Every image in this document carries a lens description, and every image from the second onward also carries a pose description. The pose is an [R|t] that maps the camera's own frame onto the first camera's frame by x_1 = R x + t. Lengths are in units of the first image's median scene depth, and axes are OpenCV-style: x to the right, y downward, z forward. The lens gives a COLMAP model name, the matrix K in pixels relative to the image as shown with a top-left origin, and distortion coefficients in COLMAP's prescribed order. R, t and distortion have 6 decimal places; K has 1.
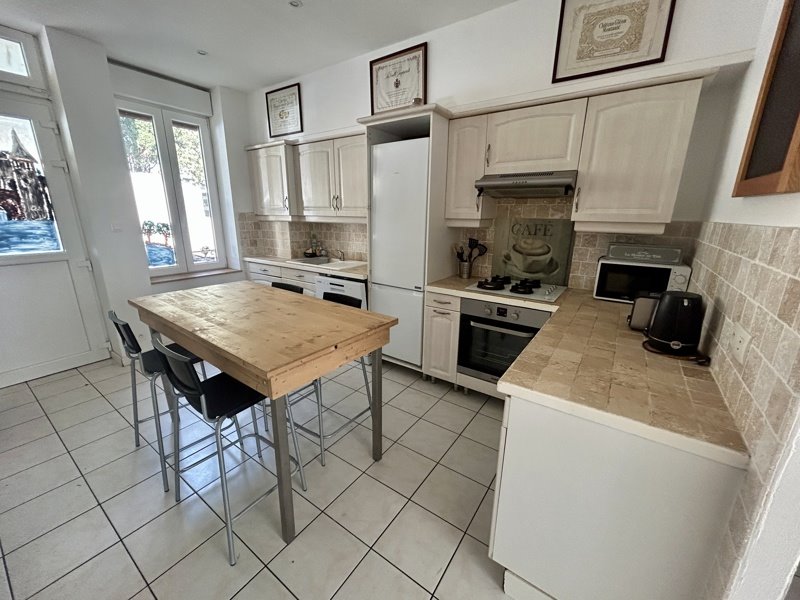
lens RADIAL K [[323.1, 0, 402.8], [0, 323.1, 299.9], [0, 0, 1]] dist [0.014174, -0.000046]
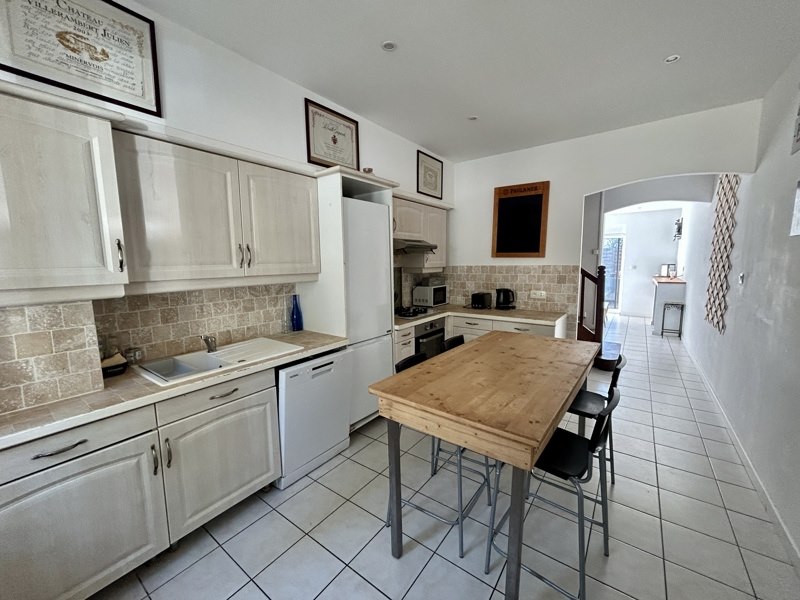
lens RADIAL K [[323.1, 0, 401.1], [0, 323.1, 298.8], [0, 0, 1]] dist [0.014174, -0.000046]
pose [[0.032552, -0.131934, 0.990724, -1.048273], [0.270289, 0.955476, 0.118360, -0.266327], [-0.962229, 0.263929, 0.066763, 0.866961]]
